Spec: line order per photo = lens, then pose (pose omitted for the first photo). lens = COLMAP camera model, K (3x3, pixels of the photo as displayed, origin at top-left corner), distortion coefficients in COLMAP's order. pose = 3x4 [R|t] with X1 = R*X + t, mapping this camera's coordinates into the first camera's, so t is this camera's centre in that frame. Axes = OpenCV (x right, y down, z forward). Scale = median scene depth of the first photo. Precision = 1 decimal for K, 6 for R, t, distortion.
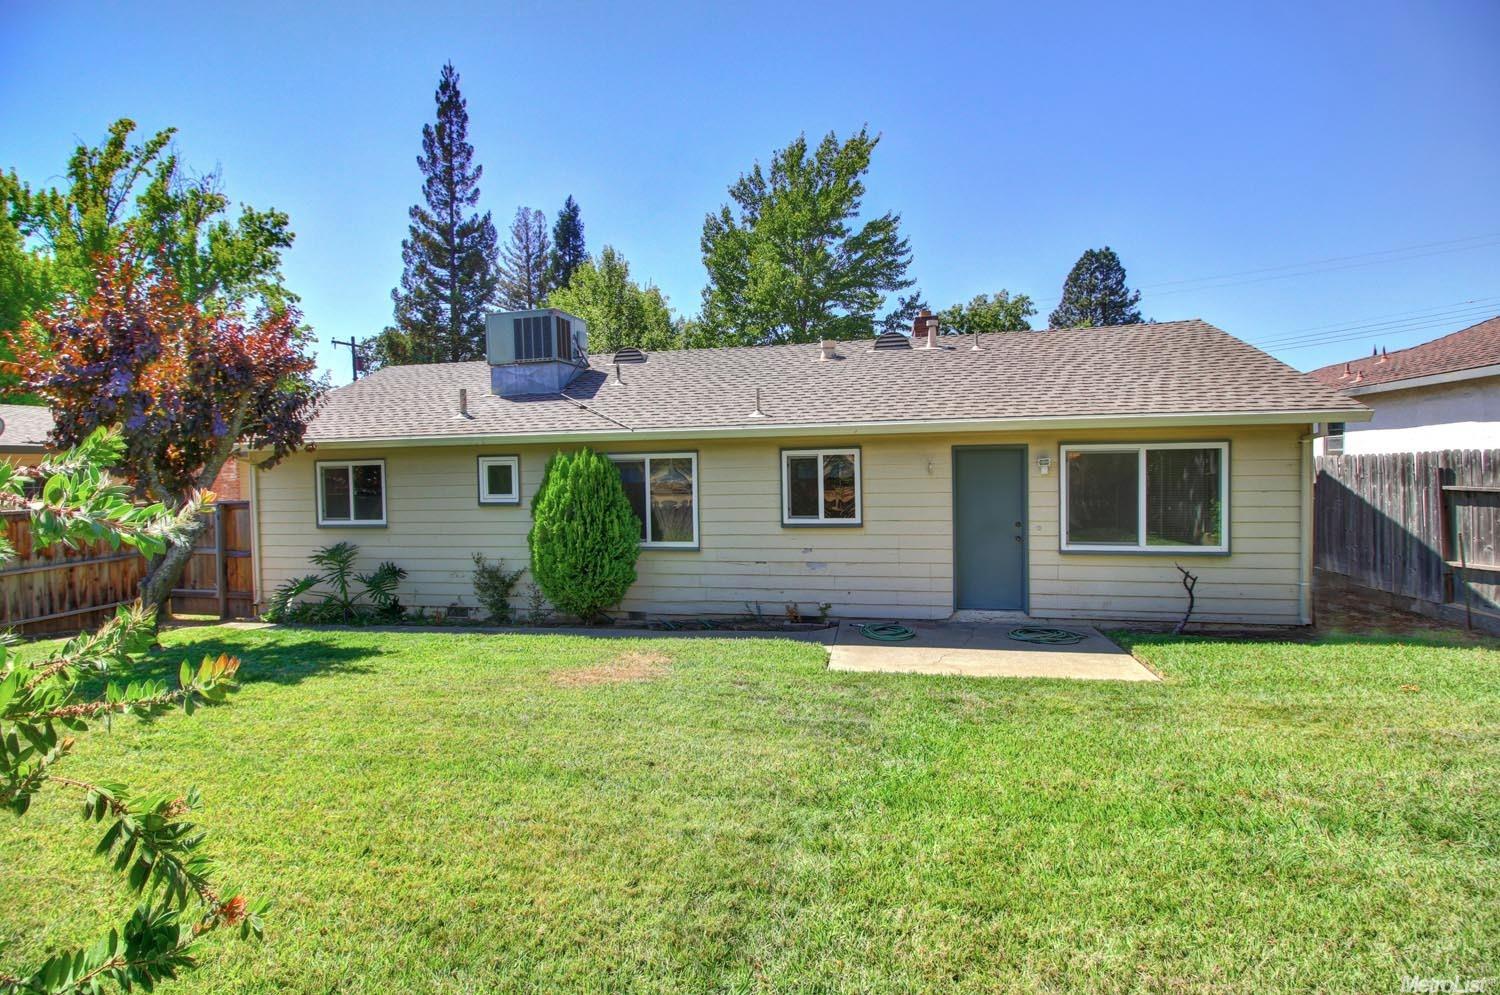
lens RADIAL K [[711.8, 0, 720.6], [0, 711.8, 483.7], [0, 0, 1]] dist [0.001548, -0.015470]
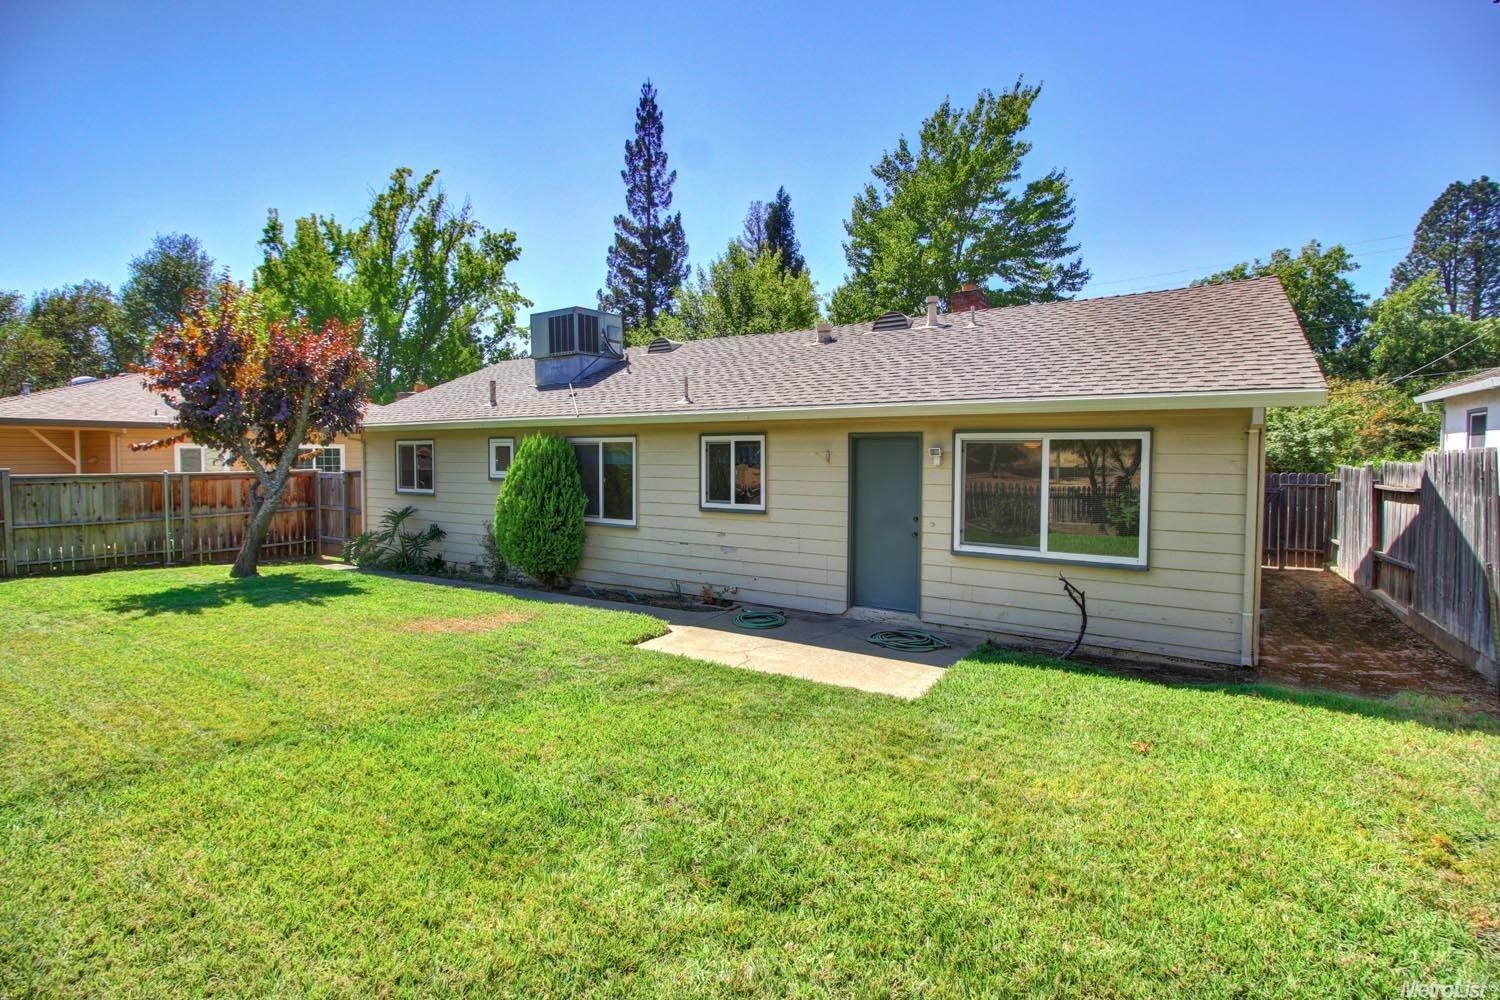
lens RADIAL K [[708.7, 0, 717.0], [0, 708.7, 472.5], [0, 0, 1]] dist [0.000969, -0.013333]
pose [[0.930904, 0.029955, -0.364033, 0.435349], [-0.027316, 0.999550, 0.012397, -0.006334], [0.364240, -0.001596, 0.931304, 0.048012]]
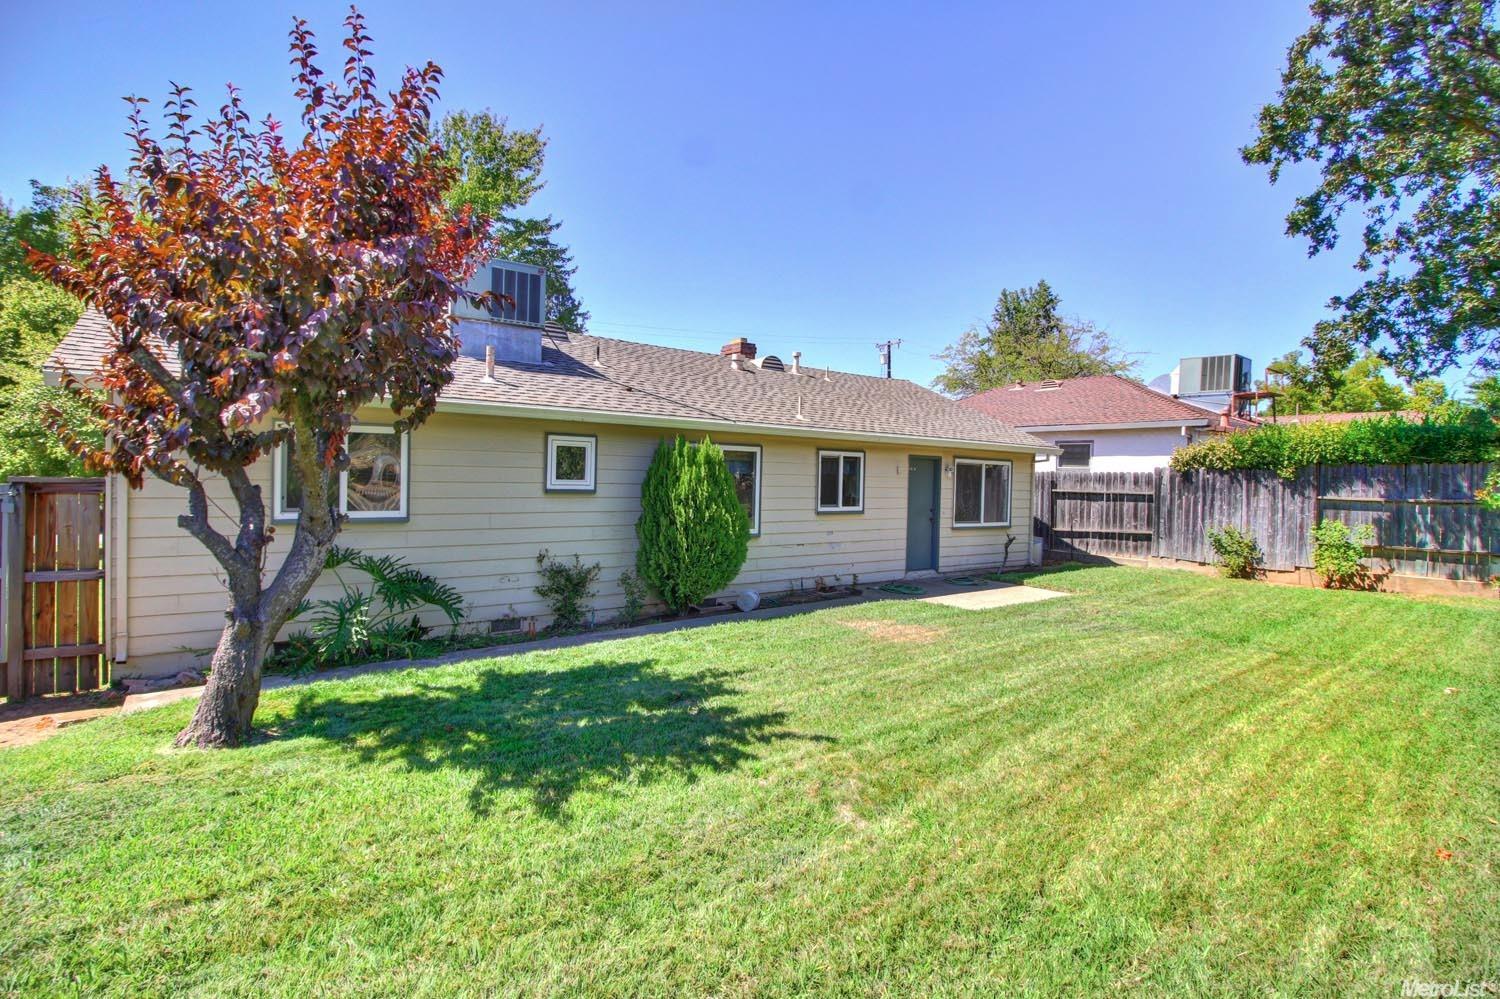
lens RADIAL K [[711.8, 0, 720.6], [0, 711.8, 485.7], [0, 0, 1]] dist [0.001548, -0.015470]
pose [[0.672023, 0.022553, 0.740187, -0.819530], [-0.023492, 0.999682, -0.009131, 0.025279], [-0.740158, -0.011252, 0.672339, 0.286459]]
